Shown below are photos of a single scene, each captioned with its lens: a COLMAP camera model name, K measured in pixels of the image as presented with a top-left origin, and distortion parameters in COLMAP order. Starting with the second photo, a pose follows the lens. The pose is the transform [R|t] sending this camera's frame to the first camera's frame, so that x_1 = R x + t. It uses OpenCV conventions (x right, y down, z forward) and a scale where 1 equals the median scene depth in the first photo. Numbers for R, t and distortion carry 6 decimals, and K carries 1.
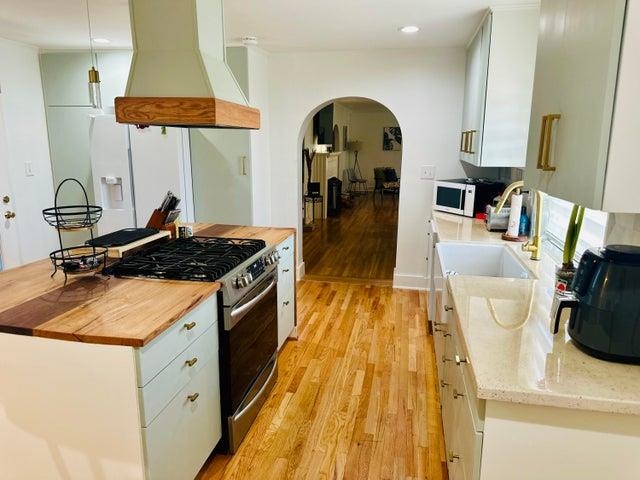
lens RADIAL K [[455.5, 0, 323.5], [0, 455.5, 239.5], [0, 0, 1]] dist [0.005229, -0.003680]
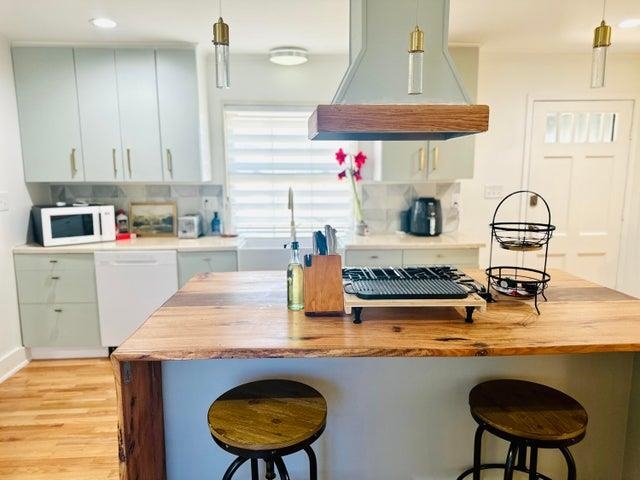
lens RADIAL K [[455.5, 0, 321.3], [0, 455.5, 240.1], [0, 0, 1]] dist [0.005229, -0.003680]
pose [[-0.264756, -0.147474, 0.952972, -0.655458], [0.202218, 0.957773, 0.204397, -0.151102], [-0.942874, 0.246824, -0.223754, 0.800062]]
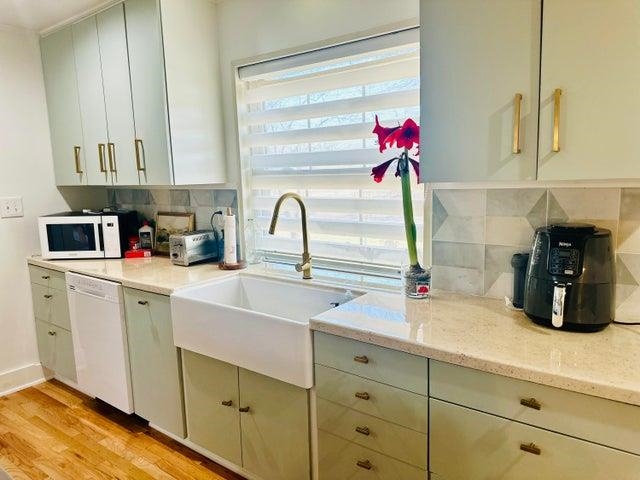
lens RADIAL K [[455.5, 0, 322.7], [0, 455.5, 242.2], [0, 0, 1]] dist [0.005229, -0.003680]
pose [[0.417735, -0.149884, 0.896121, -0.199993], [0.216556, 0.974299, 0.062010, -0.047610], [-0.882384, 0.168156, 0.439457, 0.366762]]
